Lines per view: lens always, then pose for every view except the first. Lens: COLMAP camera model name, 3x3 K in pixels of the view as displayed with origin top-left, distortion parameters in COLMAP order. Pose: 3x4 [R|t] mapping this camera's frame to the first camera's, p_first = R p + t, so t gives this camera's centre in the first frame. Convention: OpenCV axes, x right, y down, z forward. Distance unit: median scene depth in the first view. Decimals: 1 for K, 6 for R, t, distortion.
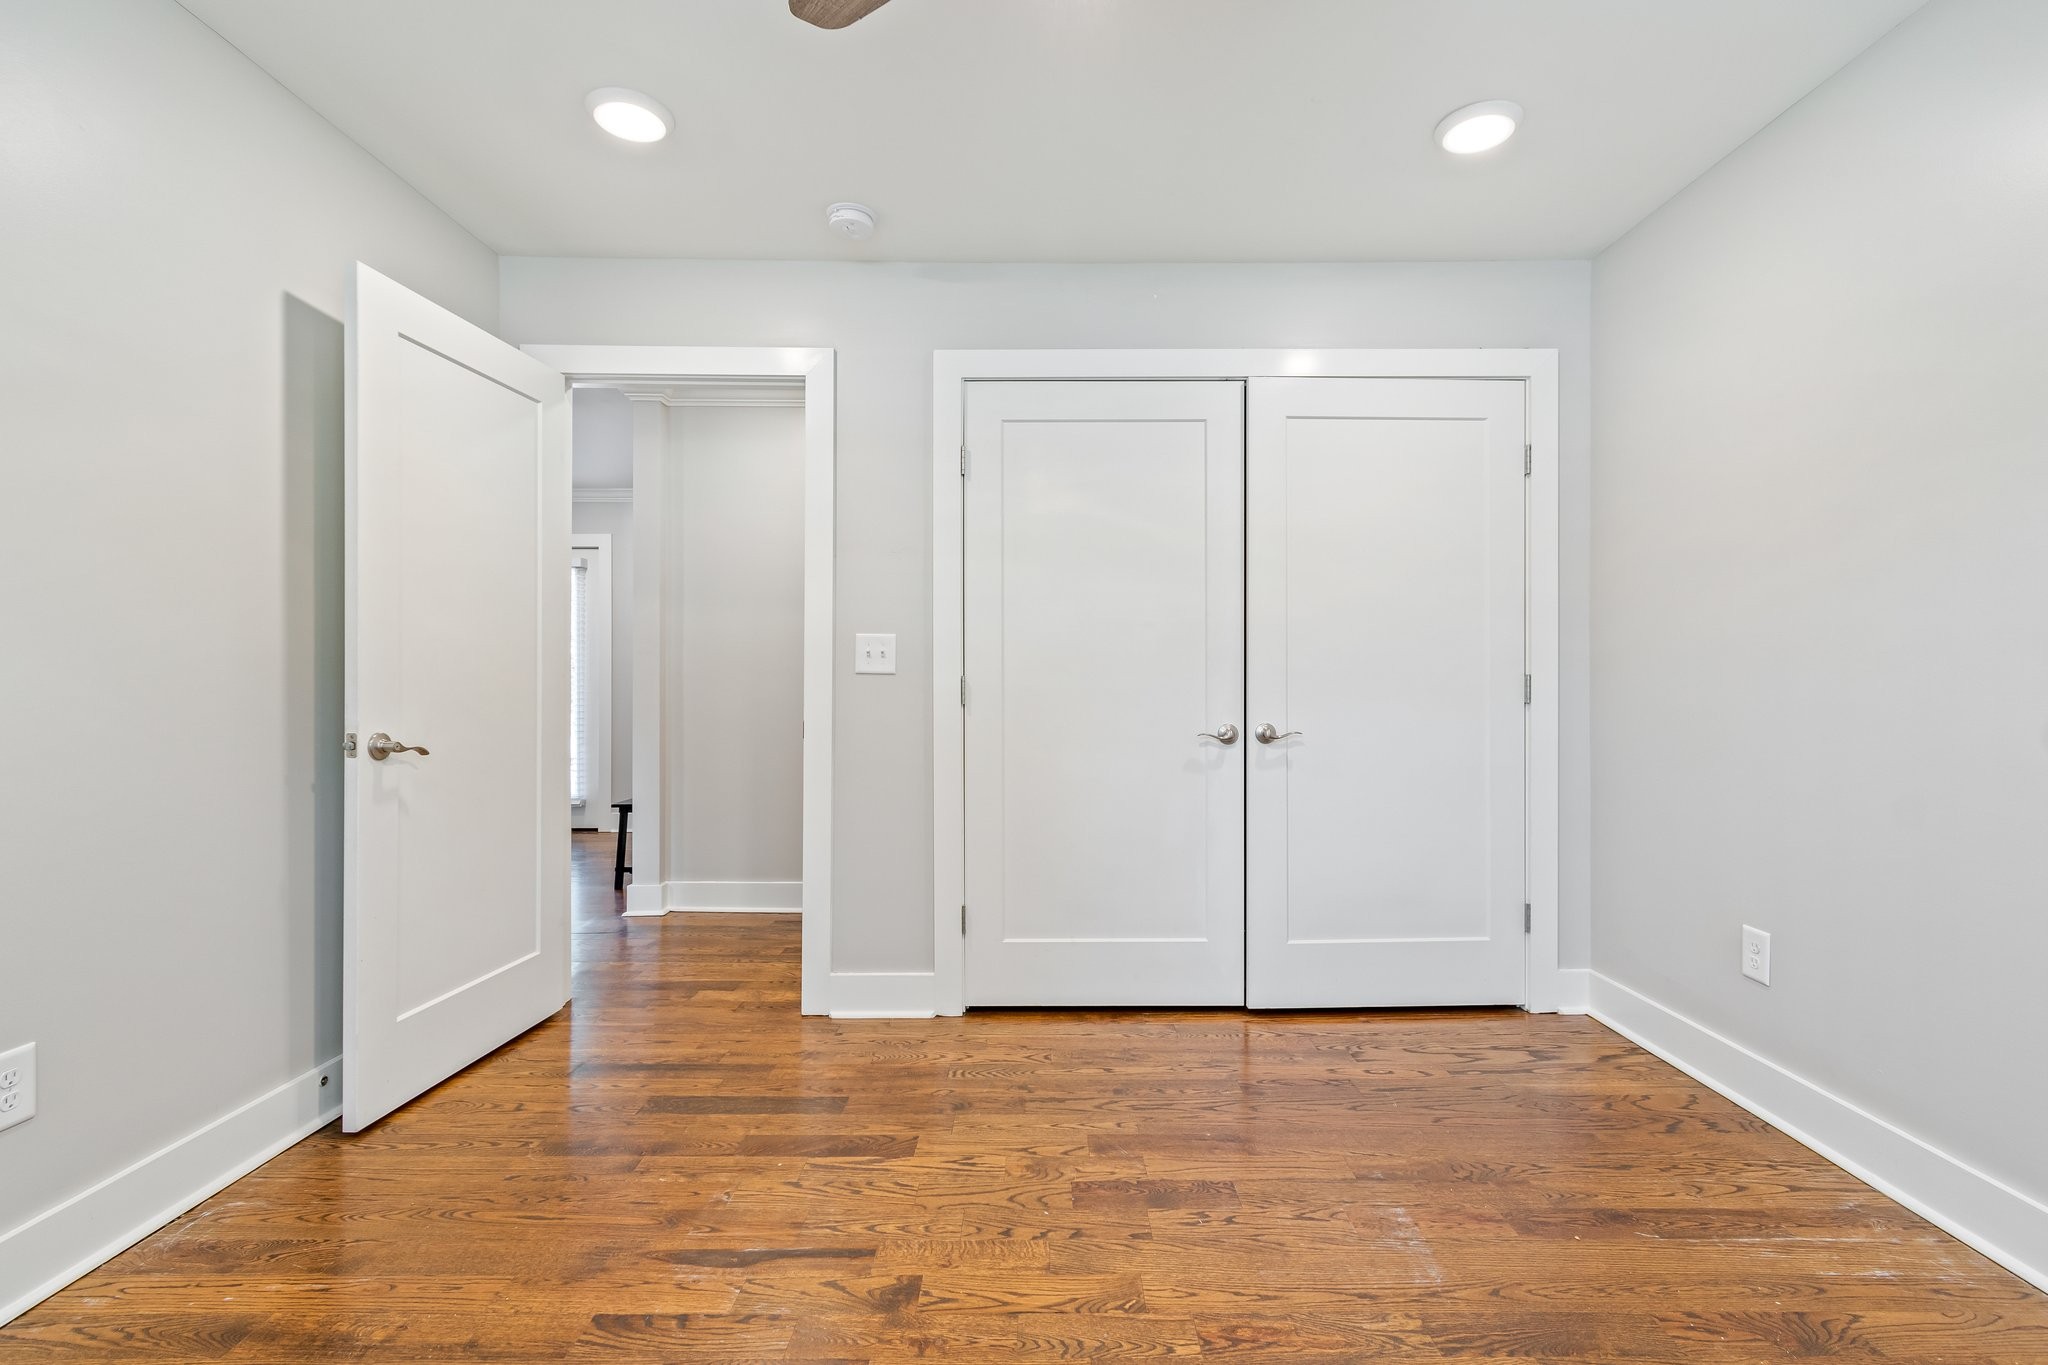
lens RADIAL K [[911.1, 0, 1039.5], [0, 911.1, 685.4], [0, 0, 1]] dist [-0.000119, 0.000292]
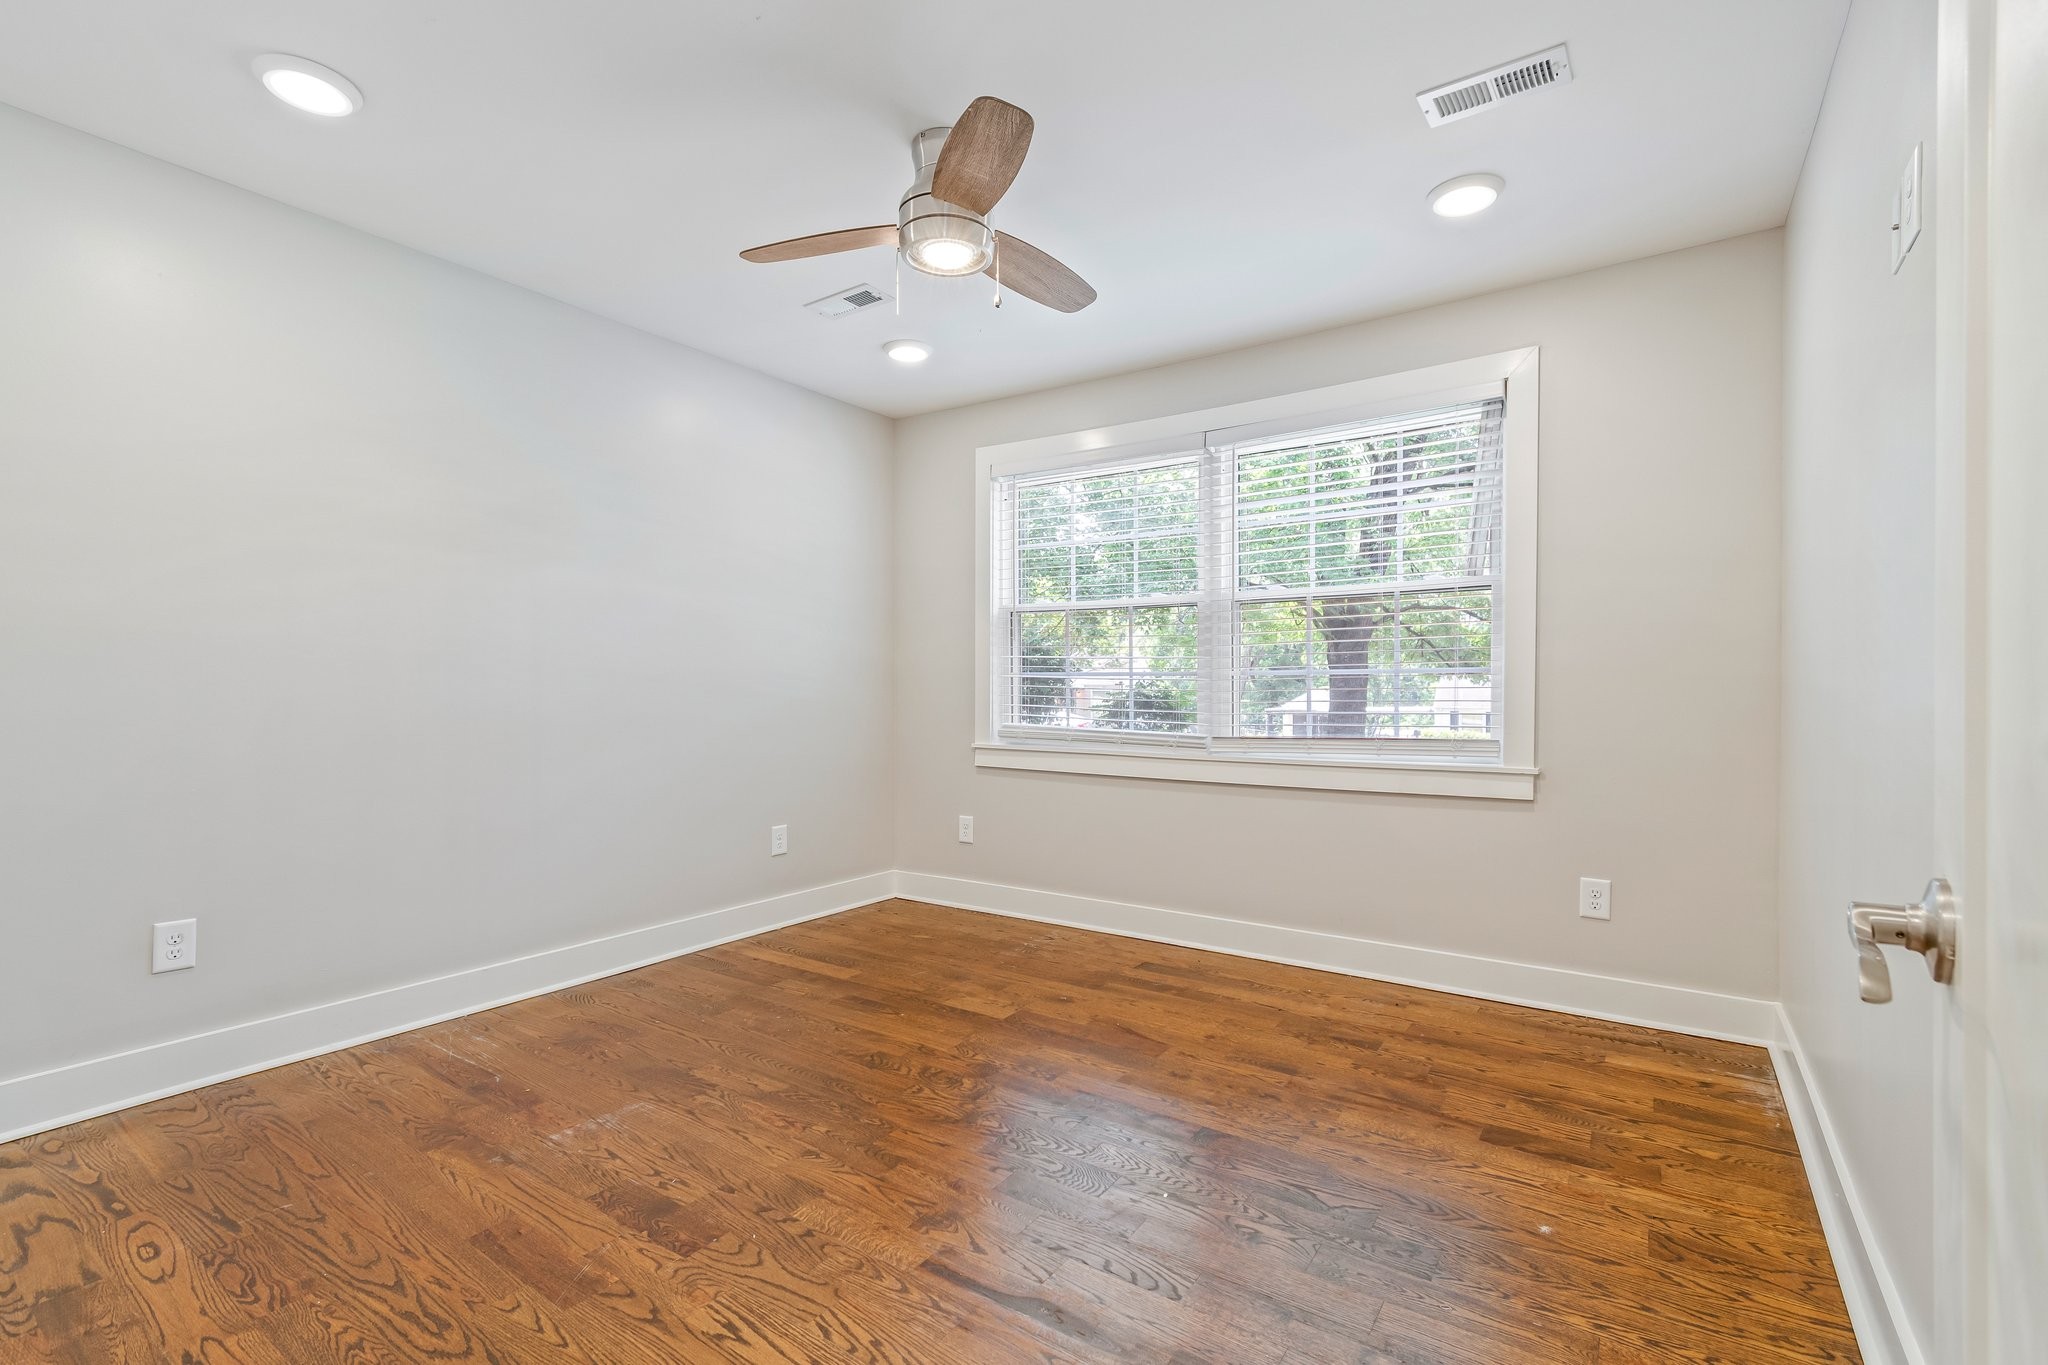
lens RADIAL K [[911.1, 0, 1029.0], [0, 911.1, 684.9], [0, 0, 1]] dist [-0.000119, 0.000292]
pose [[-0.825571, -0.000753, 0.564297, -0.759877], [-0.000004, 0.999999, 0.001329, -0.008659], [-0.564298, 0.001095, -0.825571, 1.593316]]
